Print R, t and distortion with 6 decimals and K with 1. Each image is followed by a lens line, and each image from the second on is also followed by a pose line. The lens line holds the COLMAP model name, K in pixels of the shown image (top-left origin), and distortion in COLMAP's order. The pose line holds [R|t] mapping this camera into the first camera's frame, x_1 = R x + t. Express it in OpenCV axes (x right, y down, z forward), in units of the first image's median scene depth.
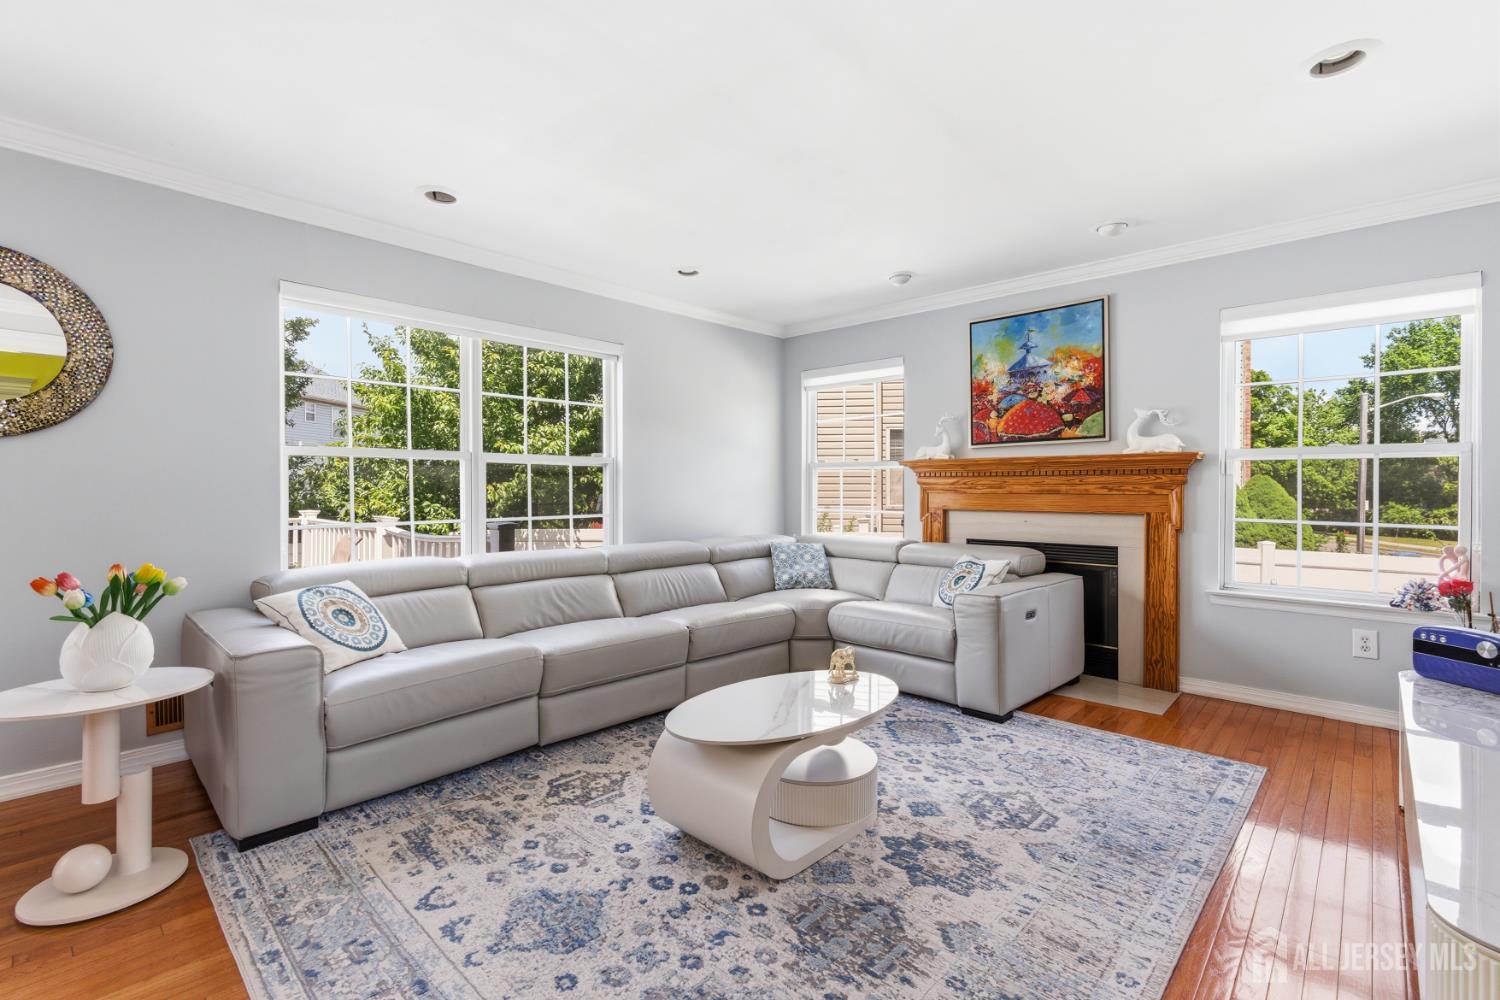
lens RADIAL K [[679.0, 0, 751.5], [0, 679.0, 490.8], [0, 0, 1]] dist [-0.001667, 0.001203]
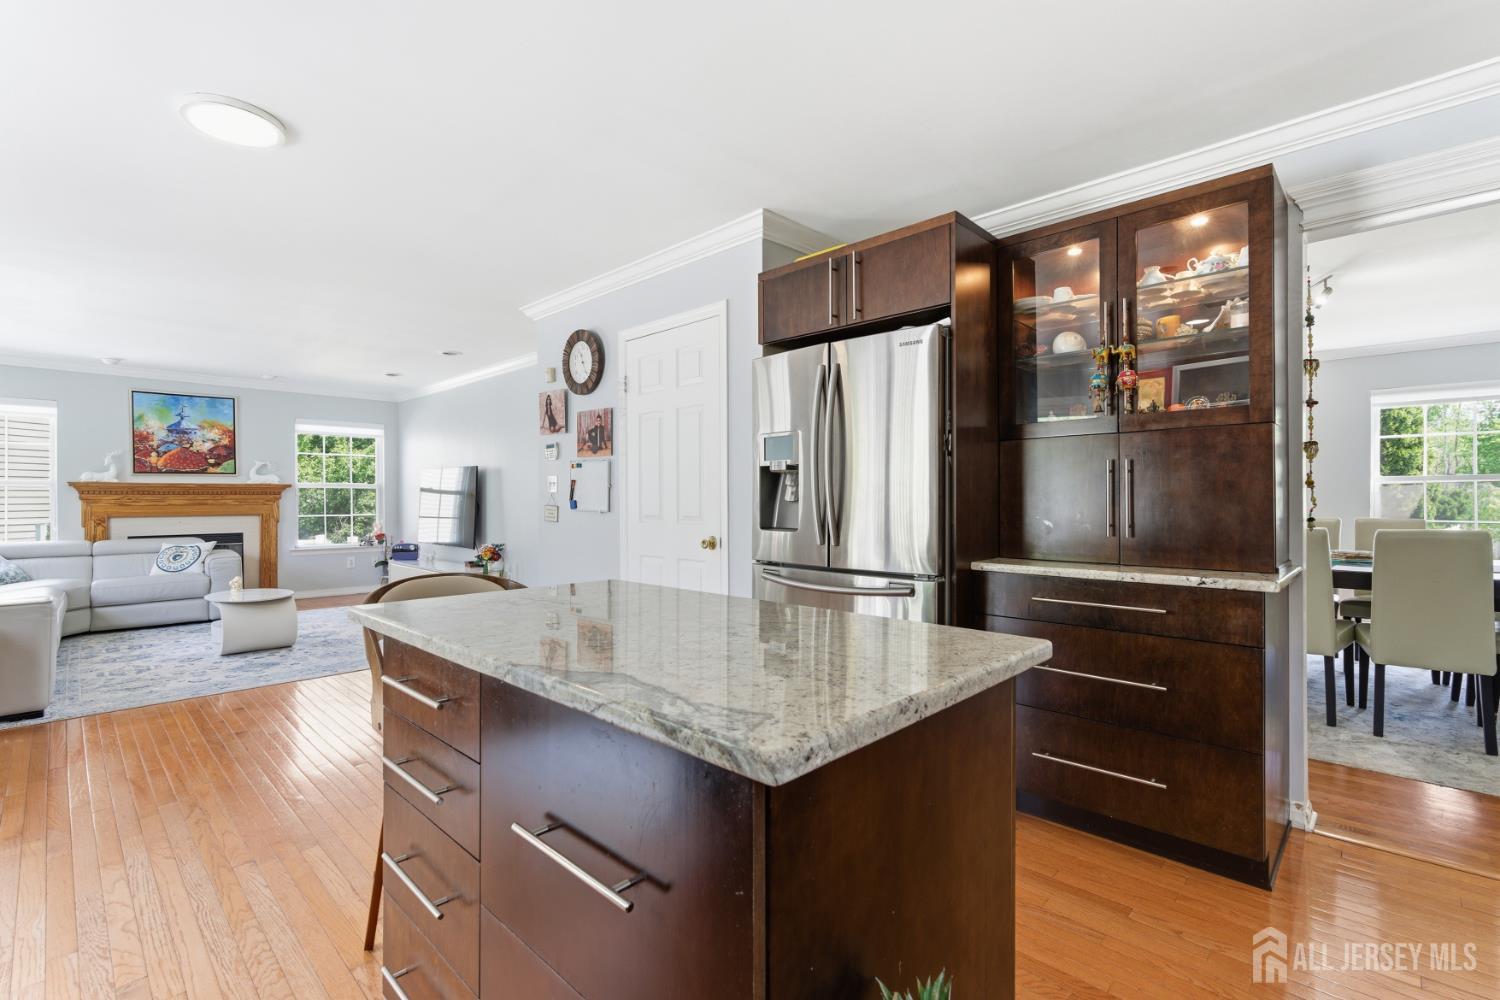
lens RADIAL K [[679.0, 0, 752.2], [0, 679.0, 496.1], [0, 0, 1]] dist [-0.001667, 0.001203]
pose [[0.016692, 0.002509, 0.999858, -1.235207], [0.008855, 0.999957, -0.002657, -0.001434], [-0.999821, 0.008898, 0.016669, -0.410642]]
